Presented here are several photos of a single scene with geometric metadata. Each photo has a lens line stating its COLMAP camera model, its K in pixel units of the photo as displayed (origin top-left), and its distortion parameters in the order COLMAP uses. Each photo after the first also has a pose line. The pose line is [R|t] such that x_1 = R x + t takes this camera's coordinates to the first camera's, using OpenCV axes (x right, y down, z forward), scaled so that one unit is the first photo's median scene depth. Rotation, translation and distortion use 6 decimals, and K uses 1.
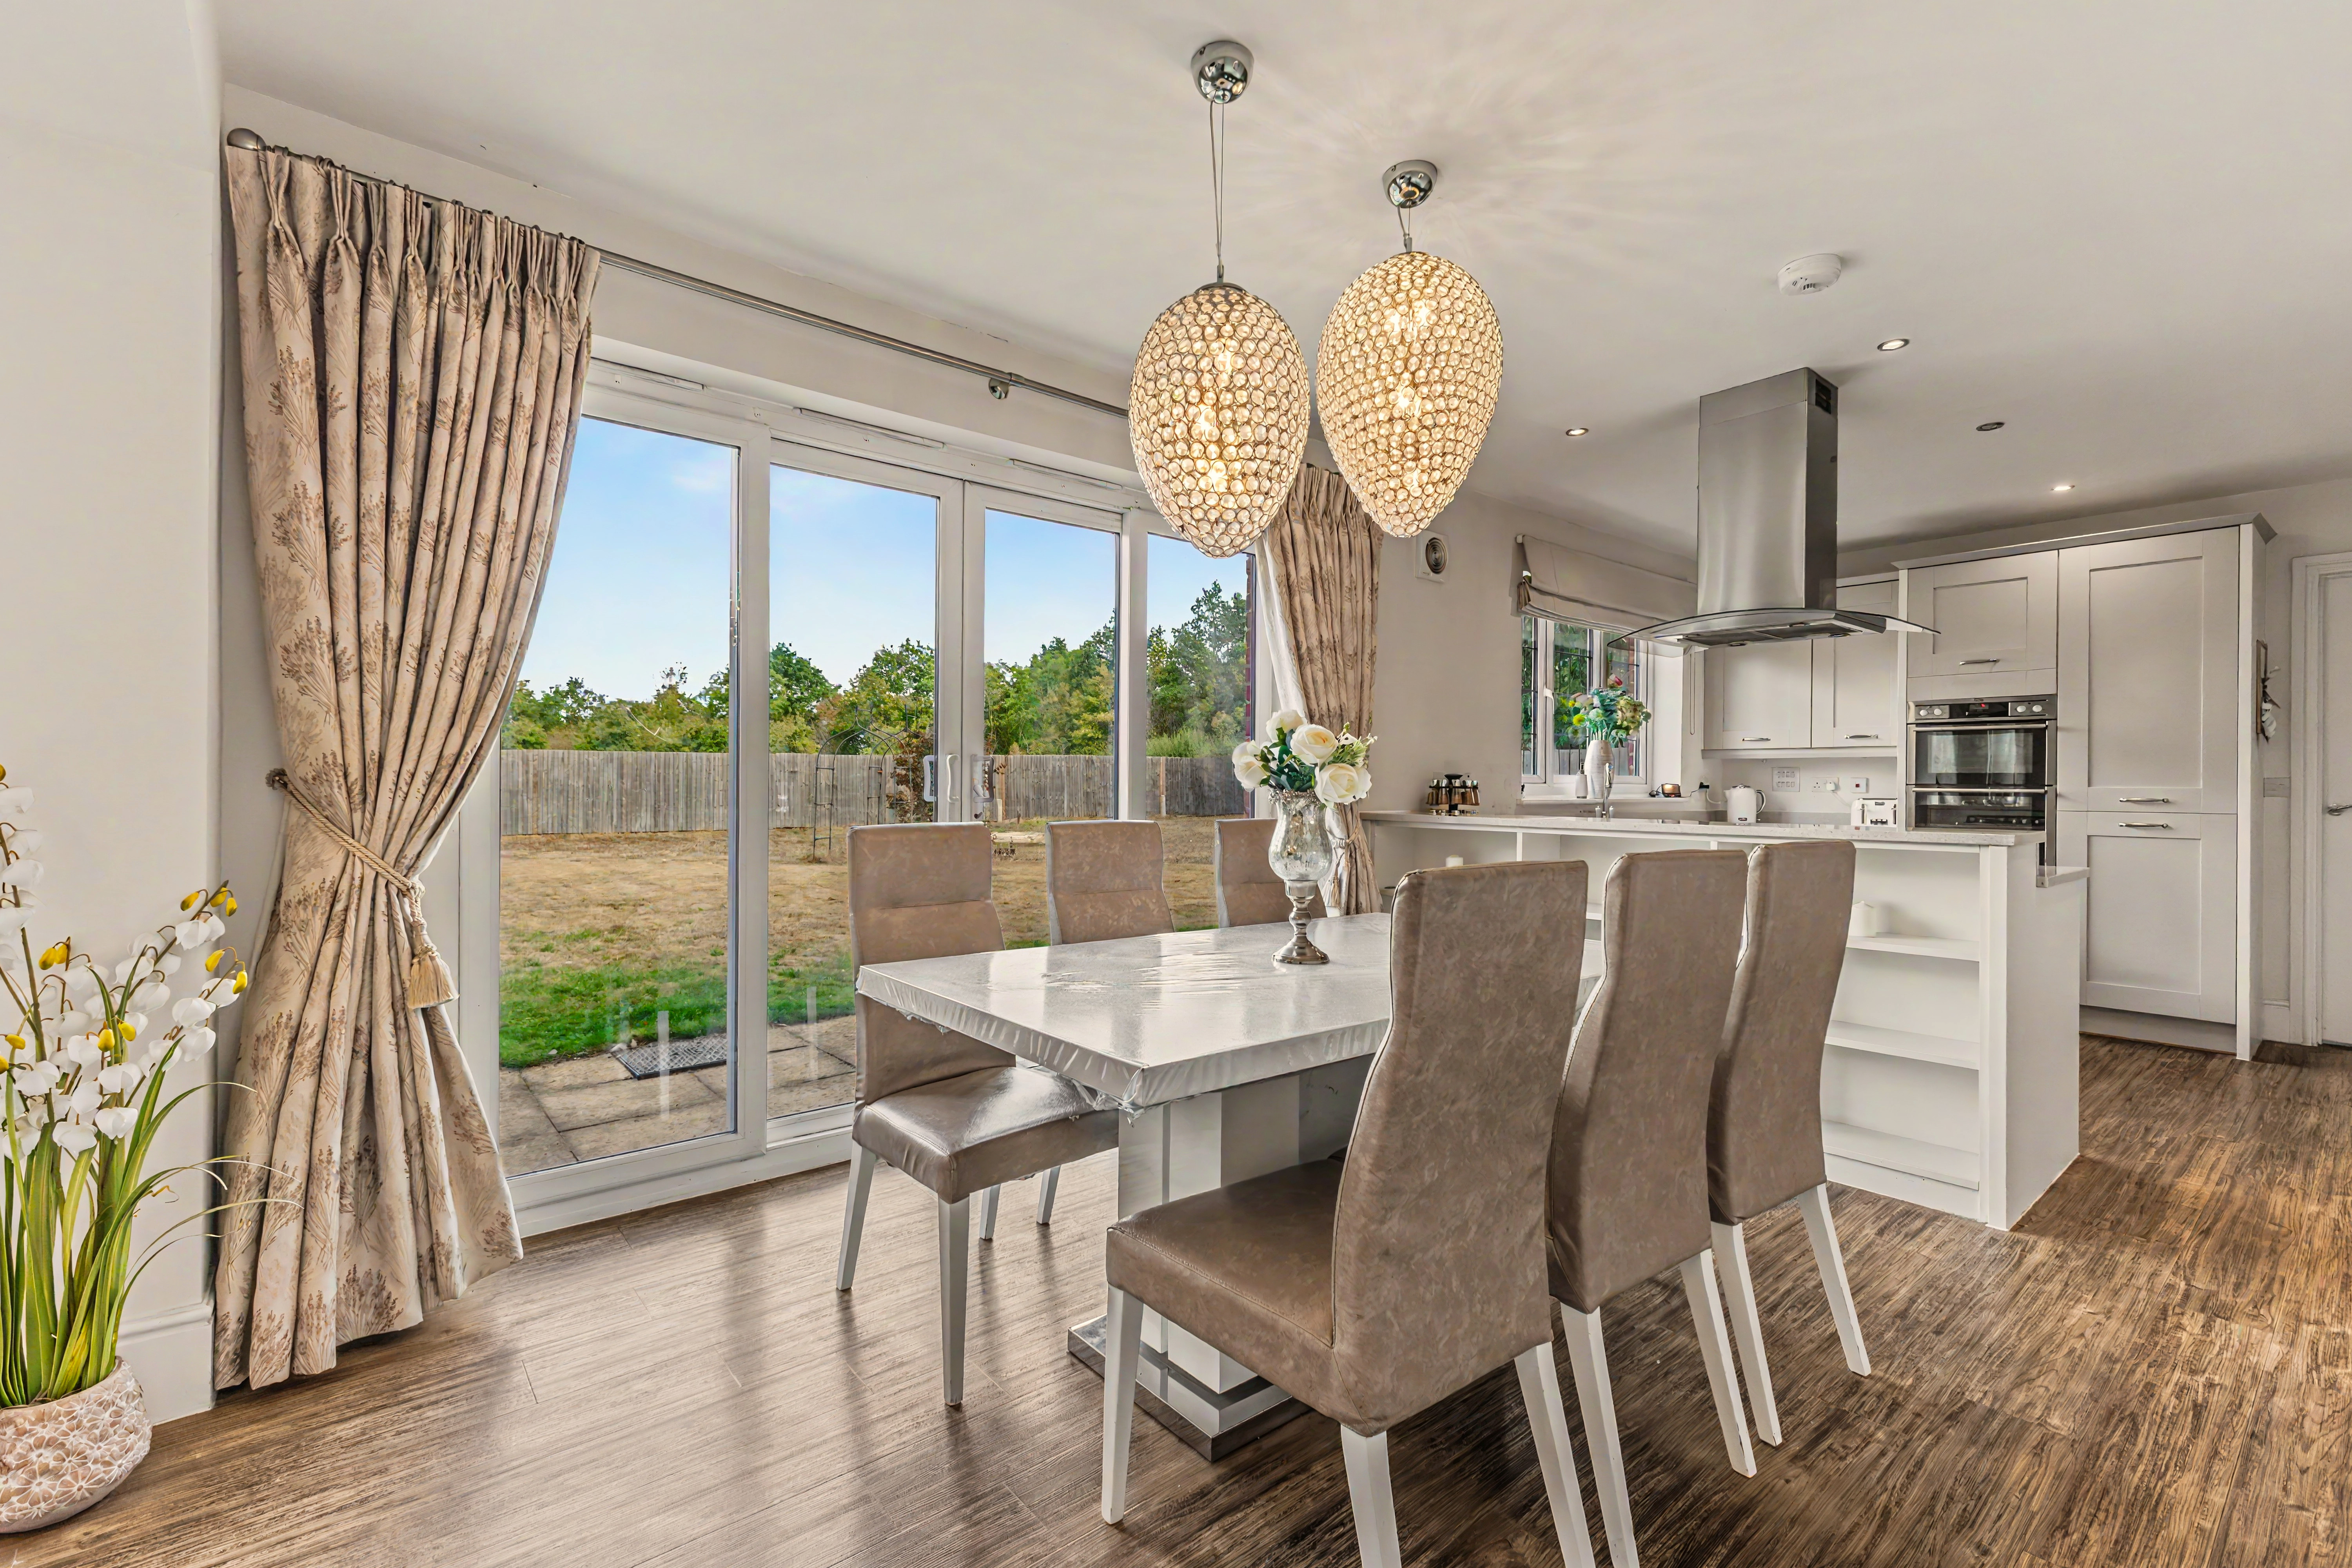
lens RADIAL K [[1014.2, 0, 1207.6], [0, 1014.2, 784.7], [0, 0, 1]] dist [0.012465, -0.004818]
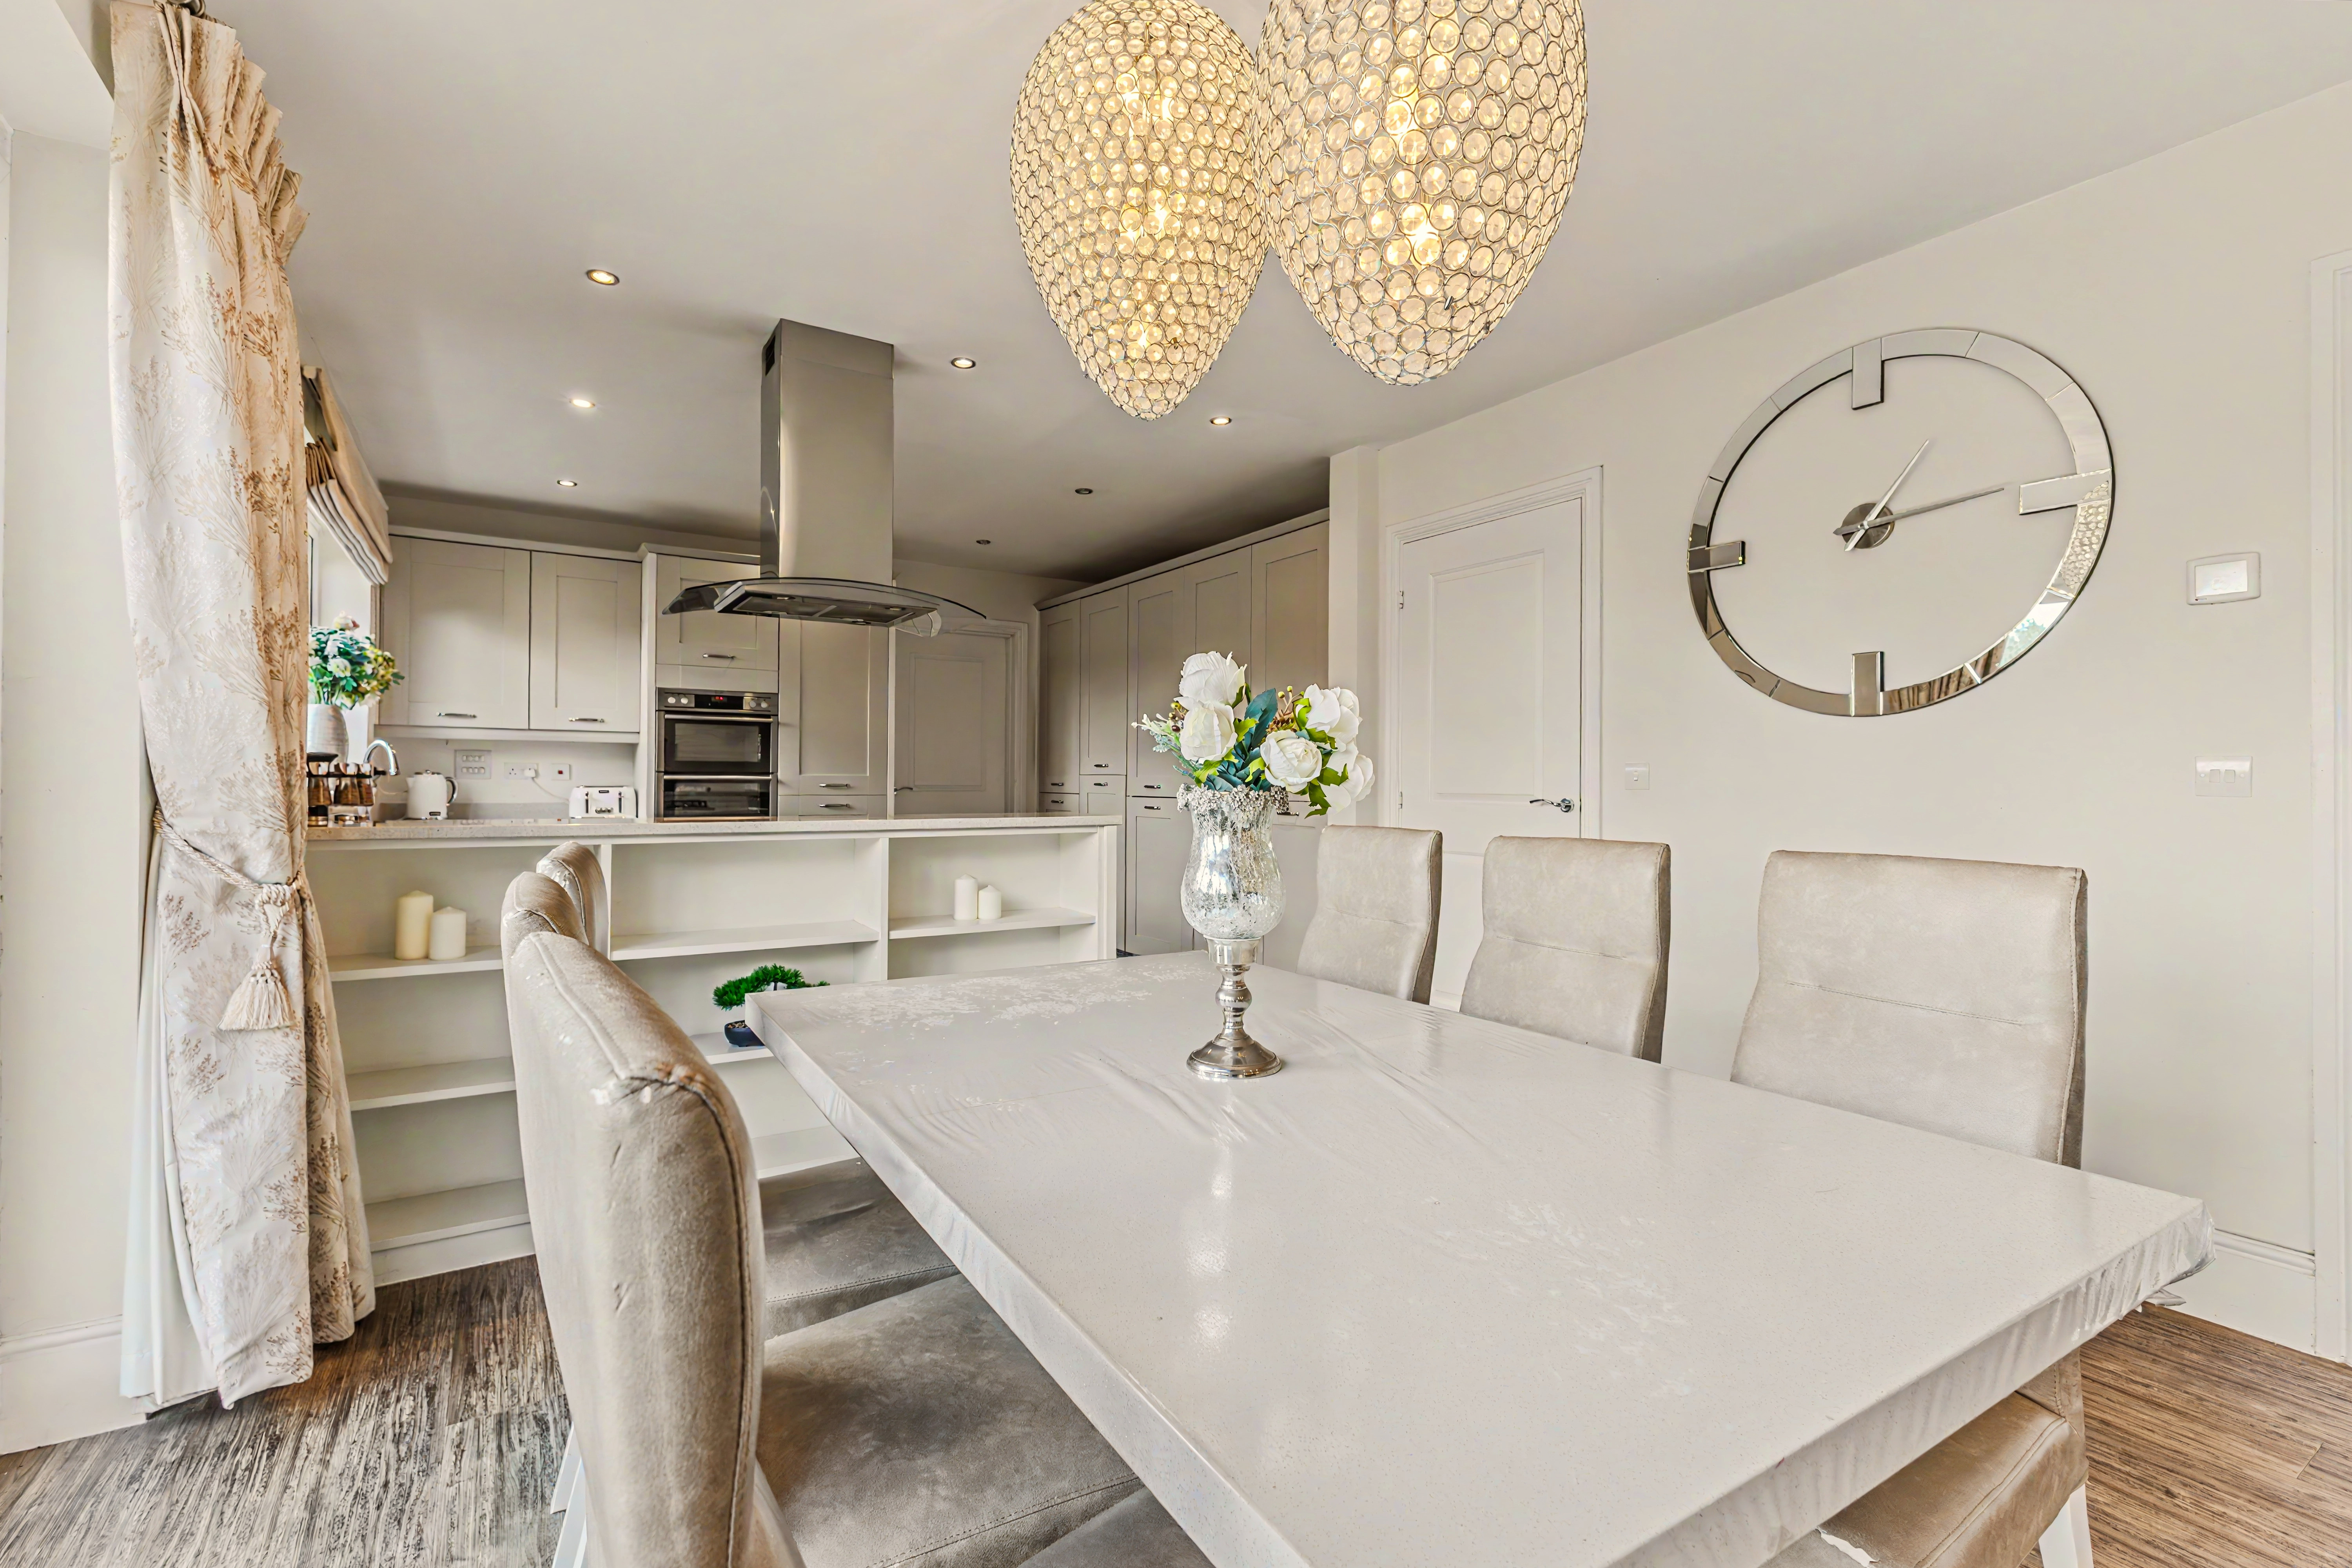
lens RADIAL K [[1014.2, 0, 1152.8], [0, 1014.2, 781.1], [0, 0, 1]] dist [0.012465, -0.004818]
pose [[0.152514, -0.006284, 0.988281, -0.213987], [-0.005897, 0.999956, 0.007269, -0.001255], [-0.988284, -0.006937, 0.152470, 0.390135]]
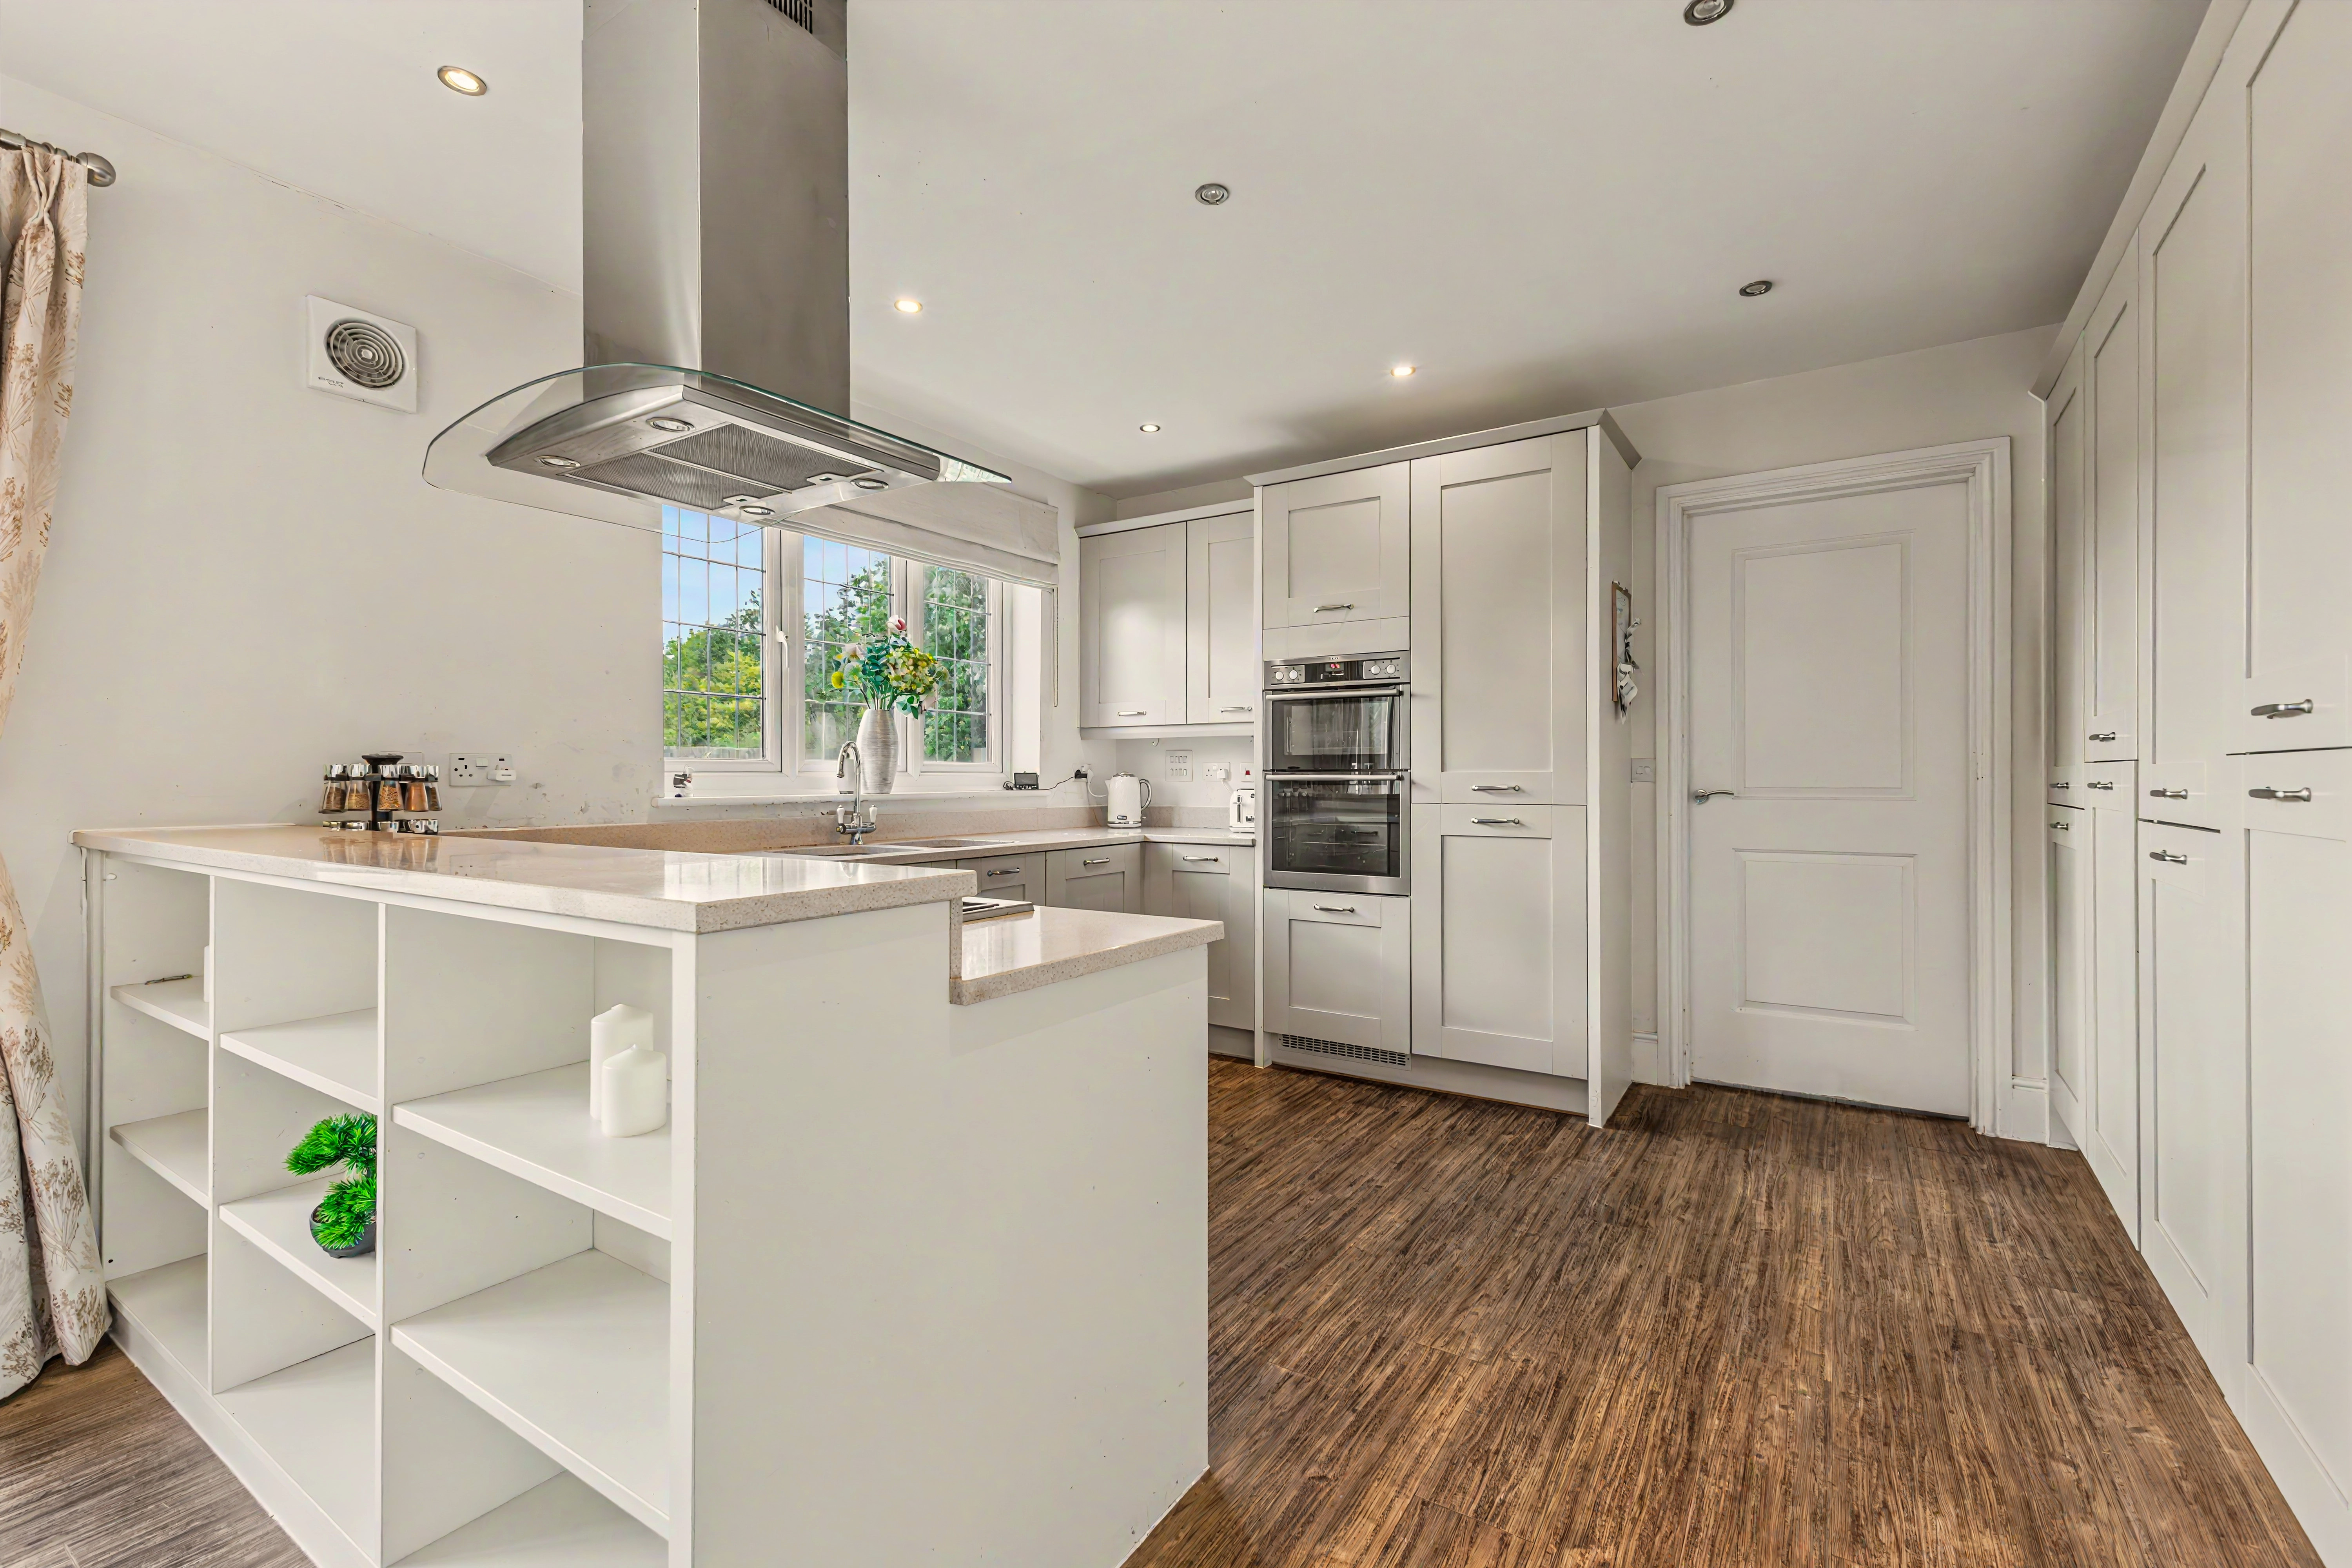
lens RADIAL K [[1014.2, 0, 1164.0], [0, 1014.2, 781.3], [0, 0, 1]] dist [0.012465, -0.004818]
pose [[0.959635, -0.009488, 0.281090, 0.418090], [0.008484, 0.999953, 0.004786, 0.004052], [-0.281122, -0.002208, 0.959670, 0.307047]]
